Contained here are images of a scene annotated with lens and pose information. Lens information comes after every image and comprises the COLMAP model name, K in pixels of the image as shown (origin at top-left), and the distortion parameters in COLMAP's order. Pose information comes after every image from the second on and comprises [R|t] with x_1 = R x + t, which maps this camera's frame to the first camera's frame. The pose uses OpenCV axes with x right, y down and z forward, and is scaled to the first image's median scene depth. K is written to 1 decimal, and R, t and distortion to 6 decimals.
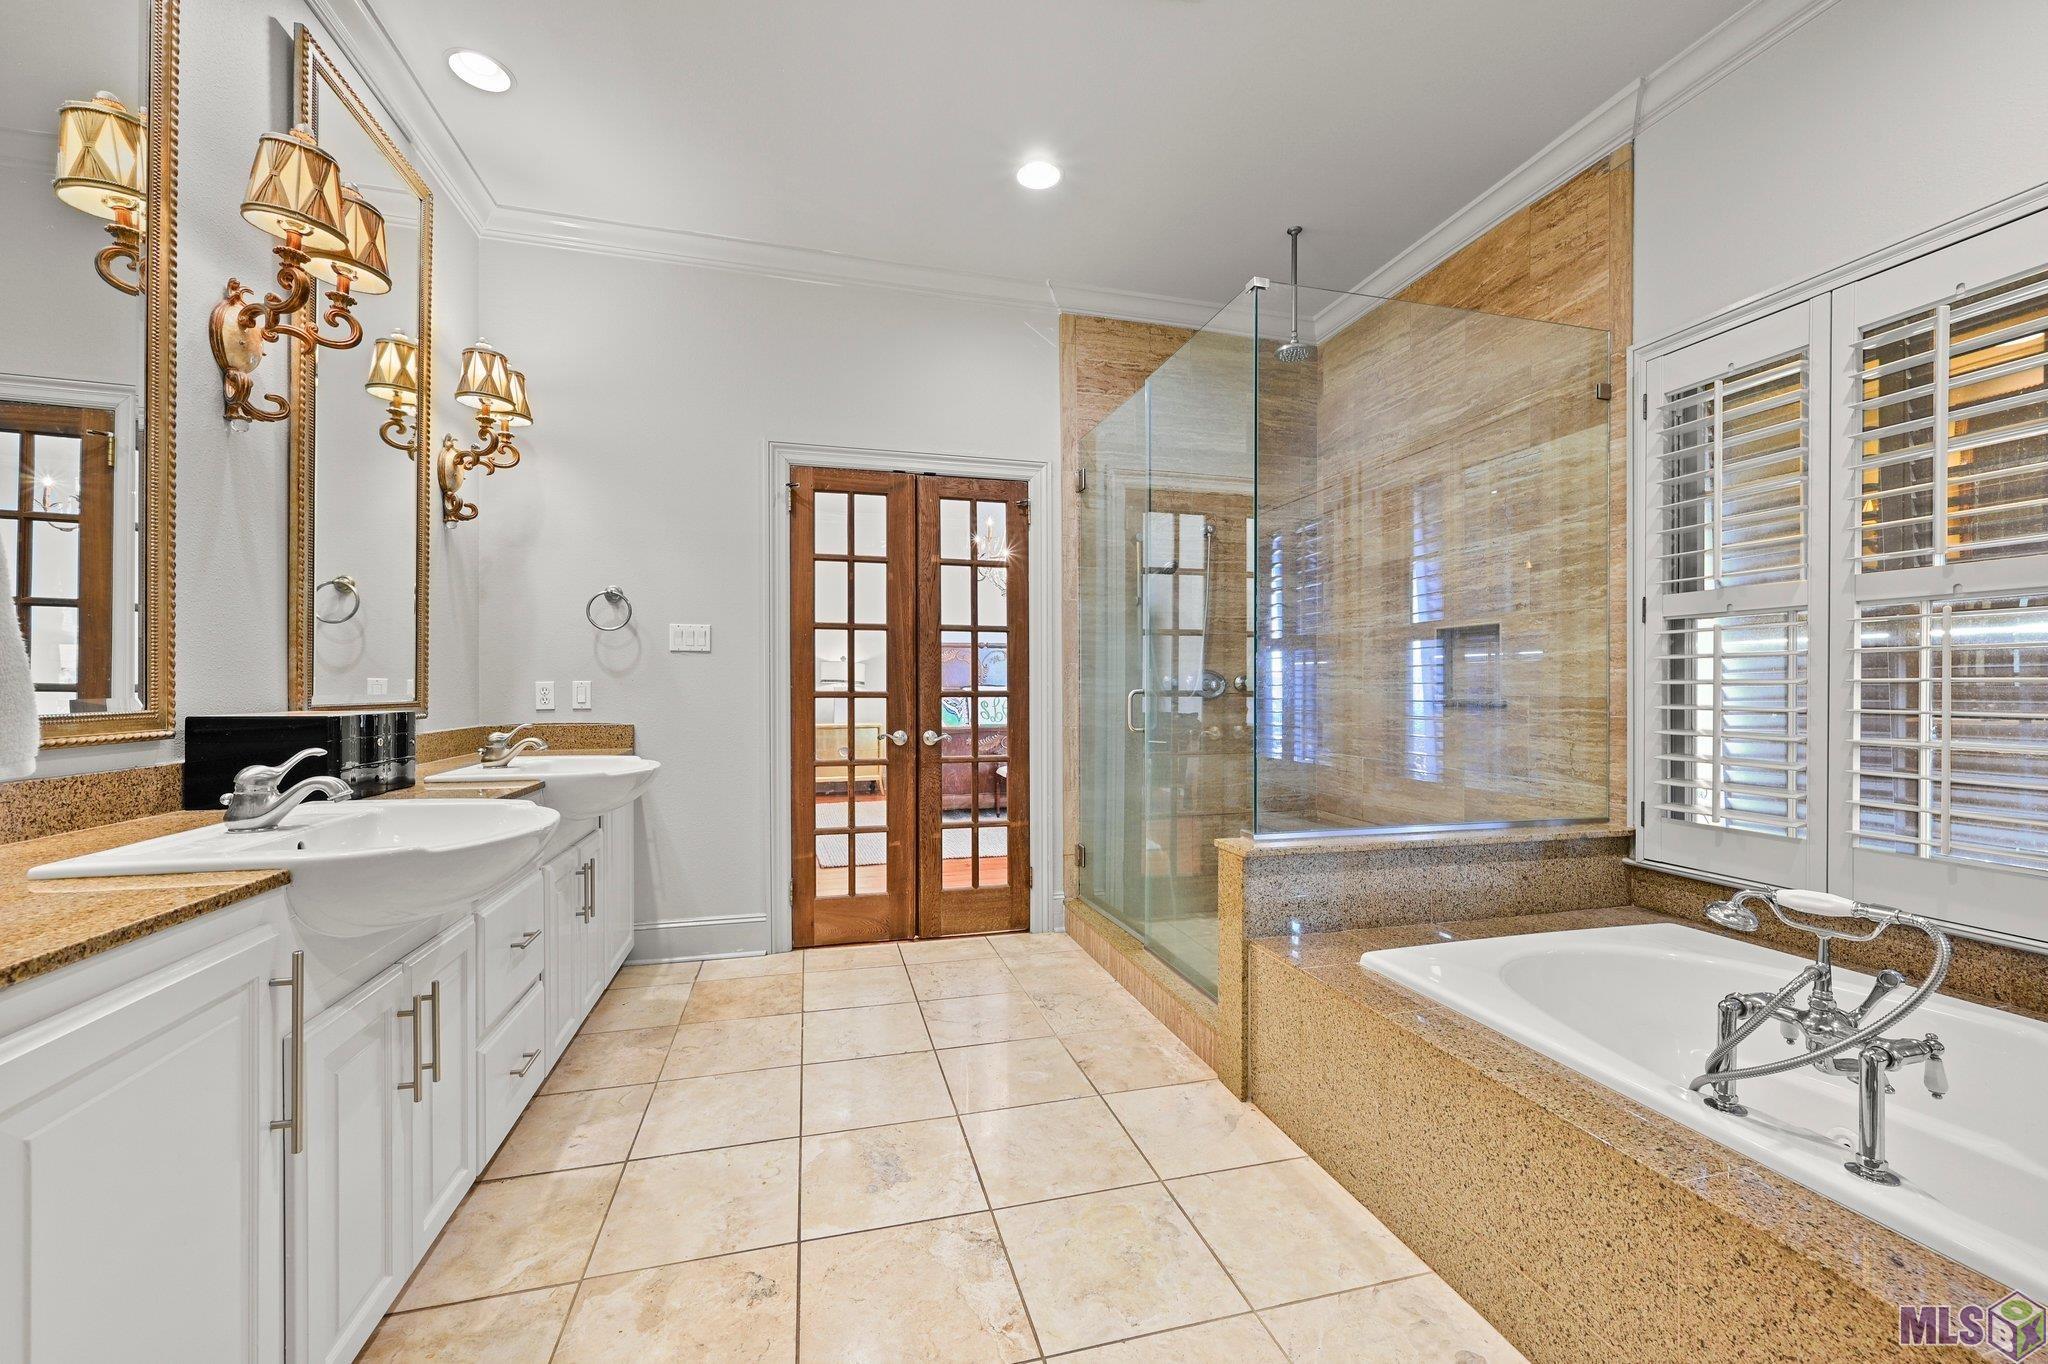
lens RADIAL K [[811.0, 0, 1022.2], [0, 811.0, 686.2], [0, 0, 1]] dist [0.003312, -0.000085]
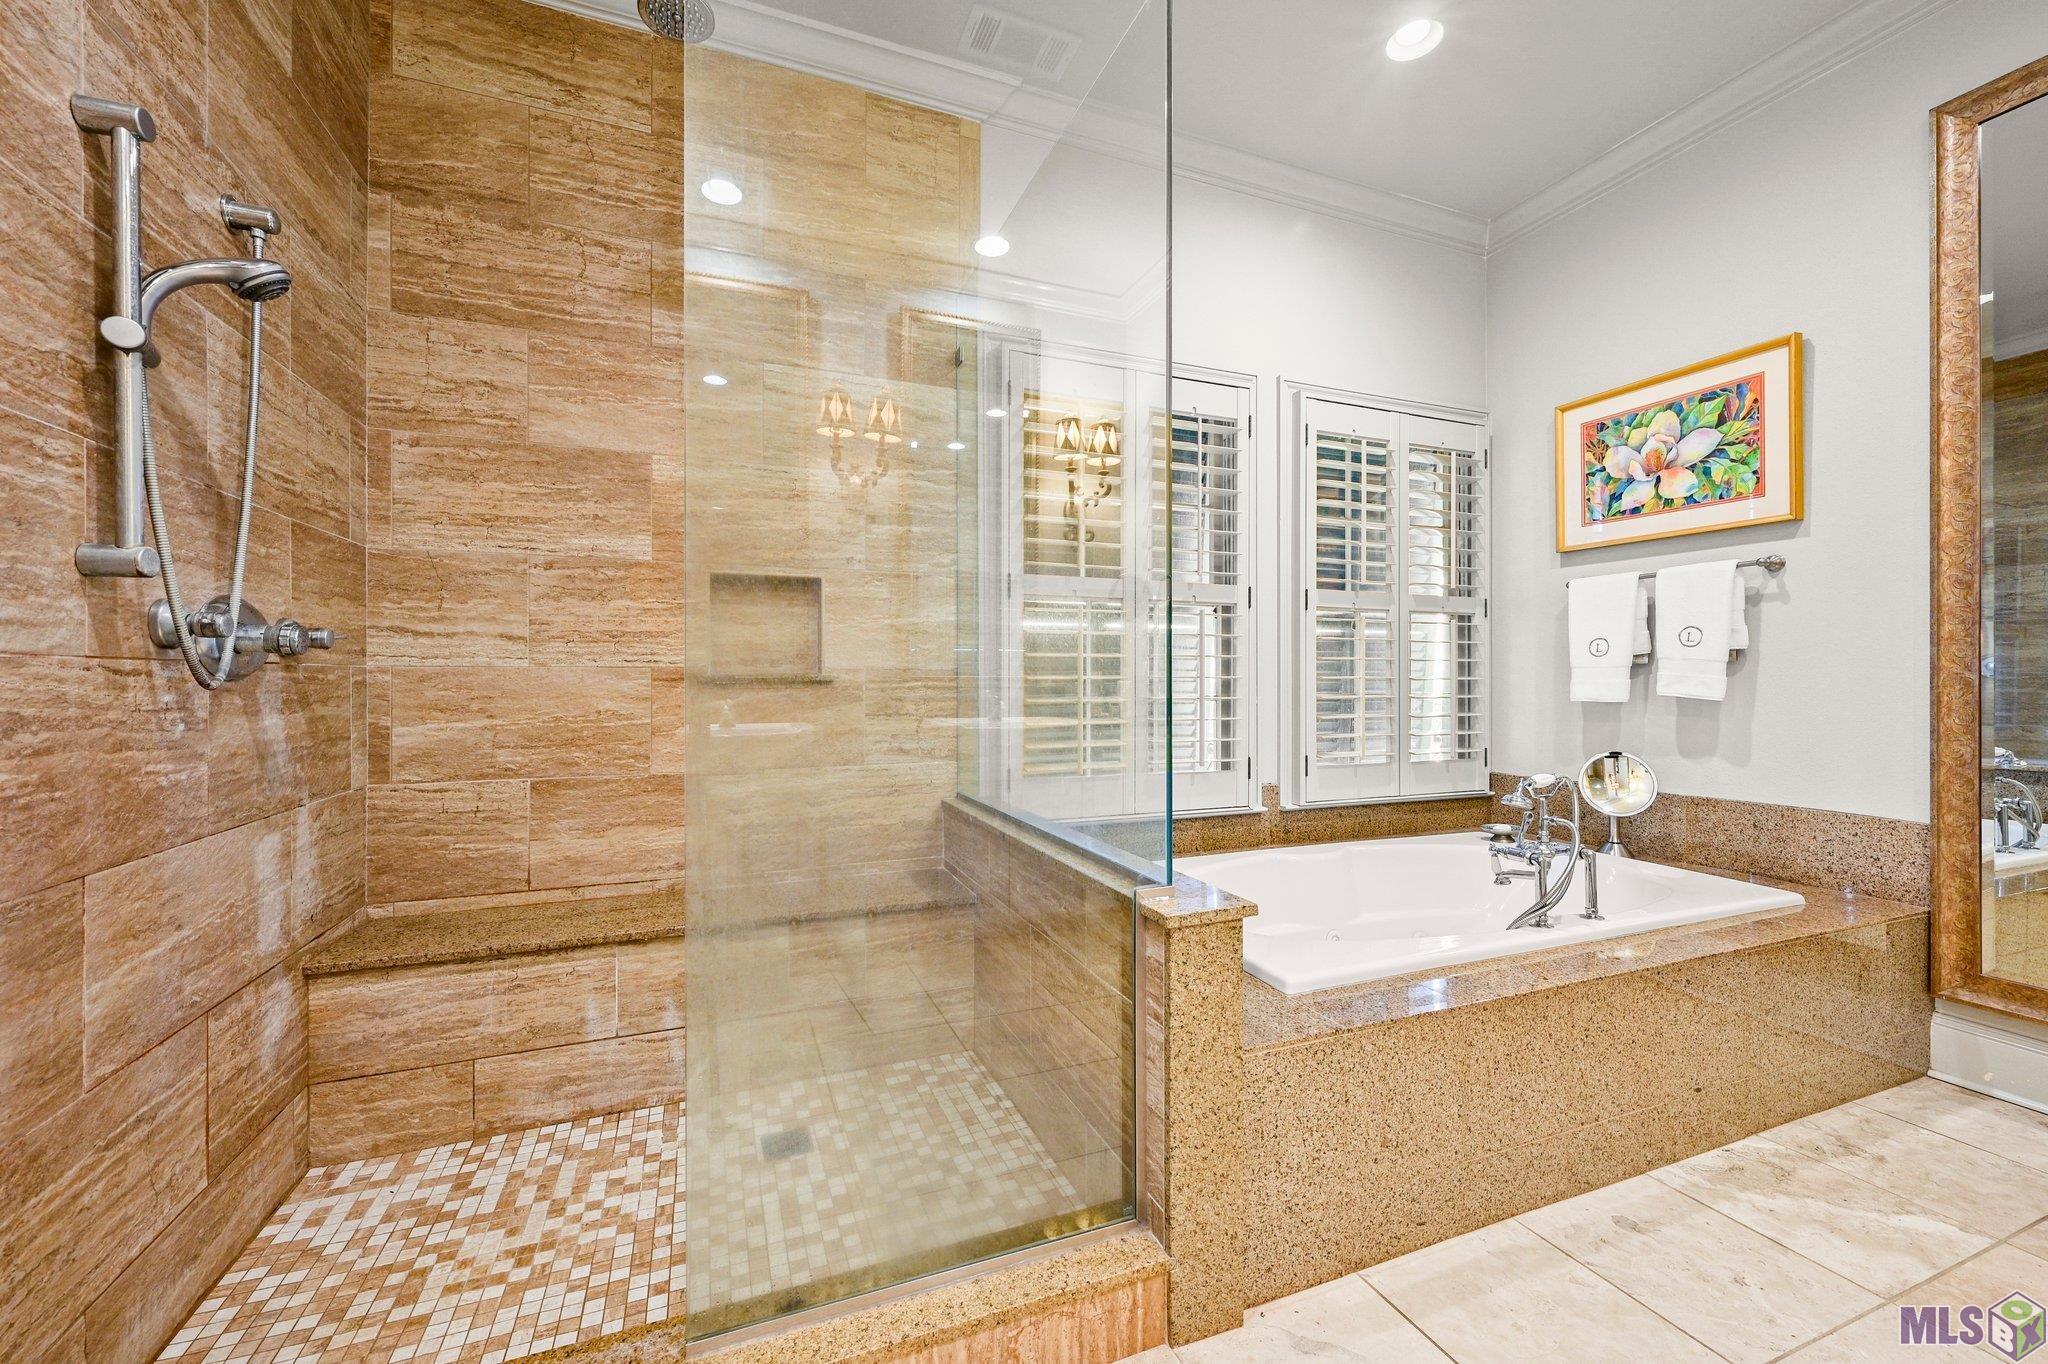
lens RADIAL K [[811.0, 0, 1022.6], [0, 811.0, 678.1], [0, 0, 1]] dist [0.003312, -0.000085]
pose [[-0.116498, -0.001523, 0.993190, -0.262619], [-0.000841, 0.999999, 0.001435, 0.022977], [-0.993191, -0.000668, -0.116499, 1.033017]]
